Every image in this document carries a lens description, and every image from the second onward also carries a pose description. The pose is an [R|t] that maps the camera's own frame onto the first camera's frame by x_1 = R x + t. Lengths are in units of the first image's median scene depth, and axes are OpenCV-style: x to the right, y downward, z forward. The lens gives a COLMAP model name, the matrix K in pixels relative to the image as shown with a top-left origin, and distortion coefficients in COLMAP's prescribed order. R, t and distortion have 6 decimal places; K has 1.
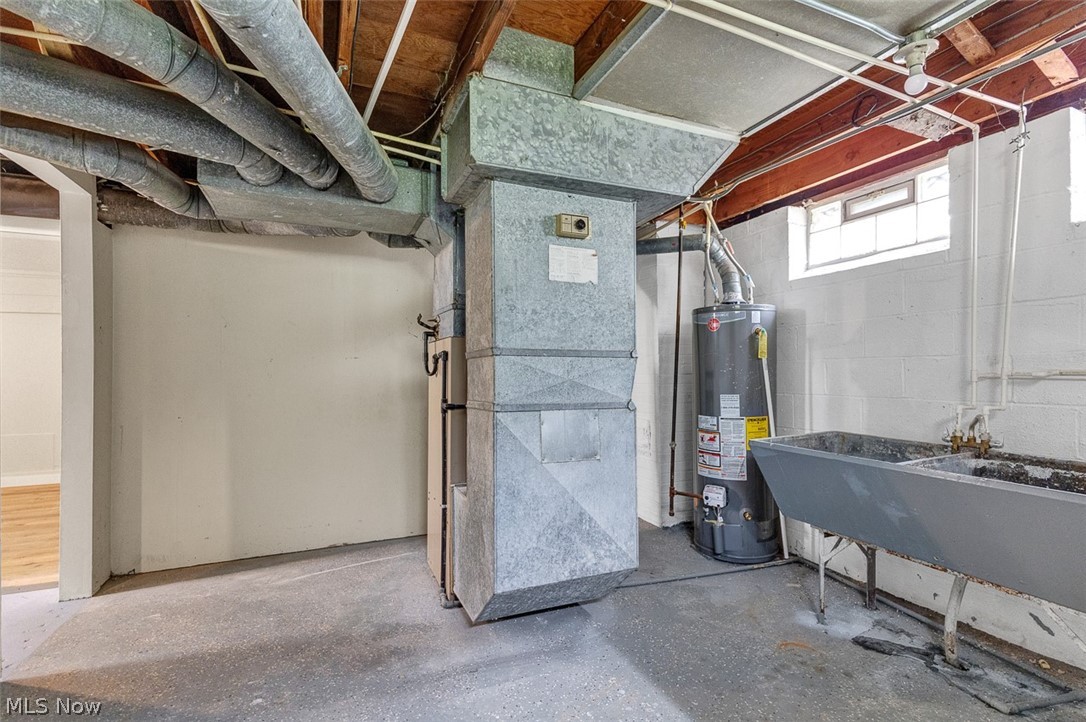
lens RADIAL K [[494.6, 0, 526.6], [0, 494.6, 365.5], [0, 0, 1]] dist [0.007601, -0.001558]
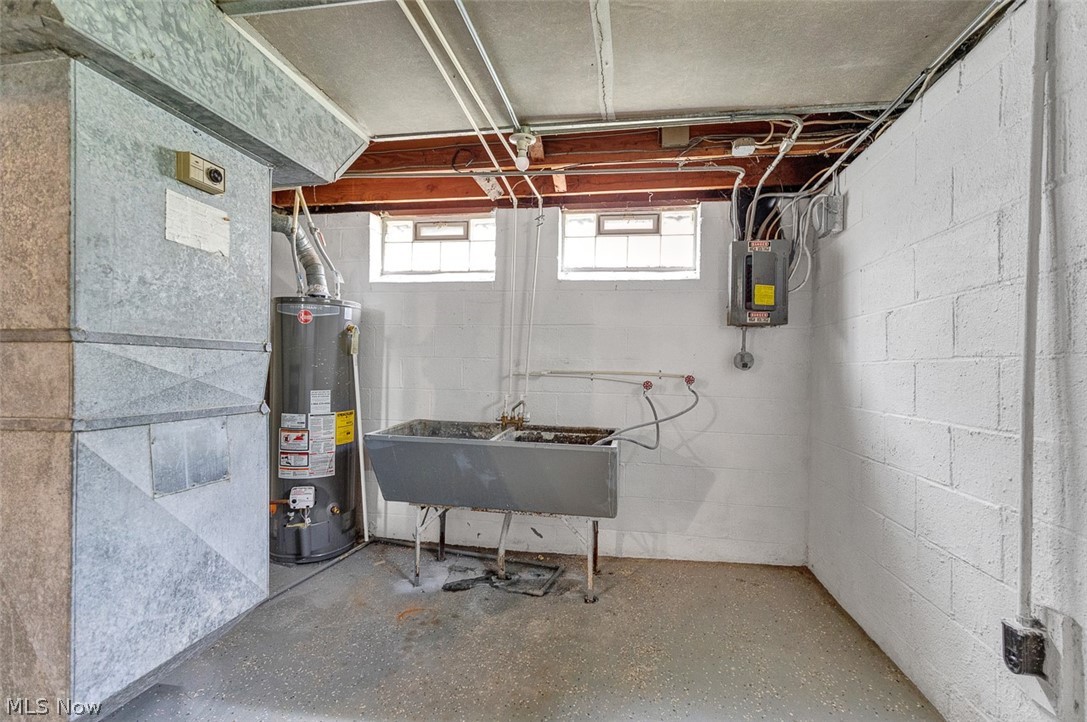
lens RADIAL K [[495.1, 0, 544.4], [0, 495.1, 364.1], [0, 0, 1]] dist [0.007601, -0.001558]
pose [[0.540345, 0.015390, 0.841303, -0.255844], [-0.029655, 0.999560, 0.000762, -0.009847], [-0.840921, -0.025361, 0.540564, 0.150400]]
